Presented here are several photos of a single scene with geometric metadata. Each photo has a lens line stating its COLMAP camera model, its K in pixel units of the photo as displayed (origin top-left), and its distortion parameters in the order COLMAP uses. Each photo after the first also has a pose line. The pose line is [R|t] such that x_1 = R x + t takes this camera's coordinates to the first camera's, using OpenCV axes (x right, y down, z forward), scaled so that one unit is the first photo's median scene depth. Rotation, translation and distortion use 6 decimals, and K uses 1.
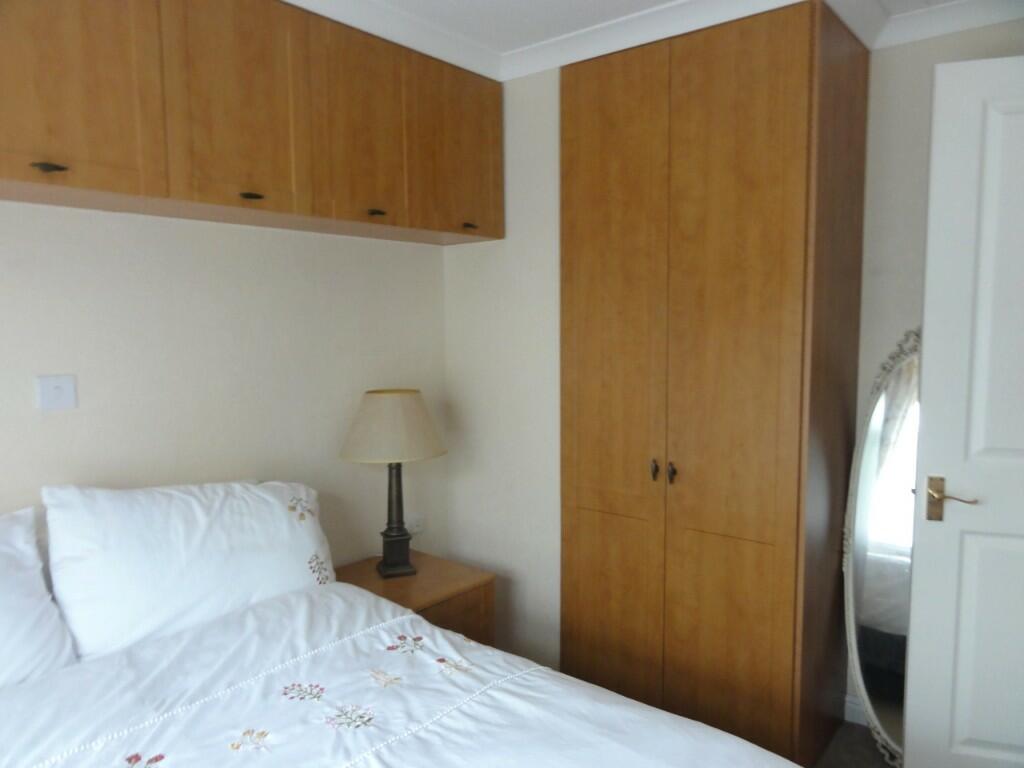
lens RADIAL K [[741.1, 0, 512.0], [0, 741.1, 384.0], [0, 0, 1]] dist [0.005931, 0.003024]
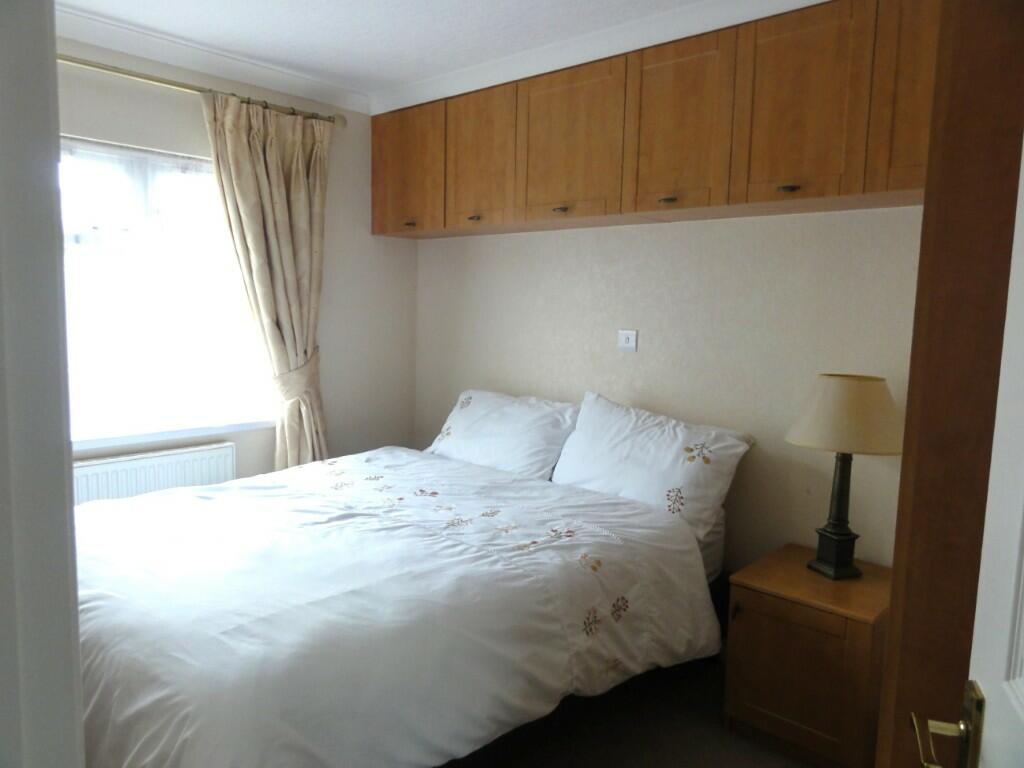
lens RADIAL K [[741.1, 0, 512.0], [0, 741.1, 384.0], [0, 0, 1]] dist [0.005931, 0.003024]
pose [[-0.056548, 0.101212, -0.993256, 1.023065], [-0.116348, 0.987402, 0.107240, -0.039700], [0.991597, 0.121628, -0.044060, 0.836589]]
